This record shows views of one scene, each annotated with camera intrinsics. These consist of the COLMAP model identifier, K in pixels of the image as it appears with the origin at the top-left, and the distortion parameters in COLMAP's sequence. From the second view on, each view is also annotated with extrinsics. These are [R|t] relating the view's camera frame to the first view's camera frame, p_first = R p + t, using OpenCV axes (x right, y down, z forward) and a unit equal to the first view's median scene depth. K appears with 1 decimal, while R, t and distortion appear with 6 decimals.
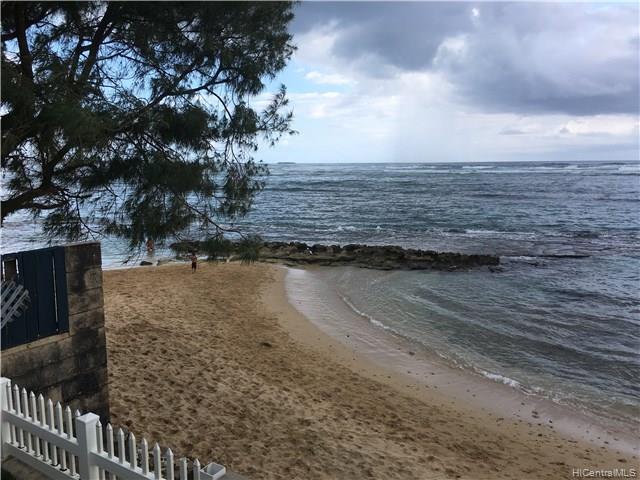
lens RADIAL K [[546.3, 0, 320.0], [0, 546.3, 240.0], [0, 0, 1]] dist [0.094466, -0.130180]
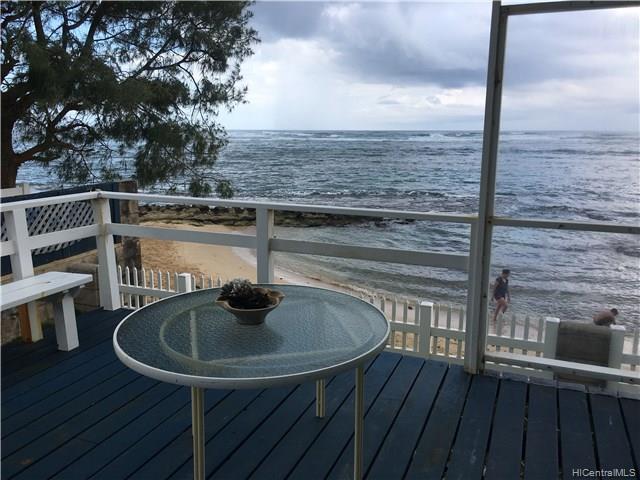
lens RADIAL K [[546.3, 0, 320.0], [0, 546.3, 240.0], [0, 0, 1]] dist [0.094466, -0.130180]
pose [[0.977314, -0.029874, 0.209678, -0.161754], [0.017519, 0.998012, 0.060537, 0.053122], [-0.211070, -0.055490, 0.975895, -0.320931]]
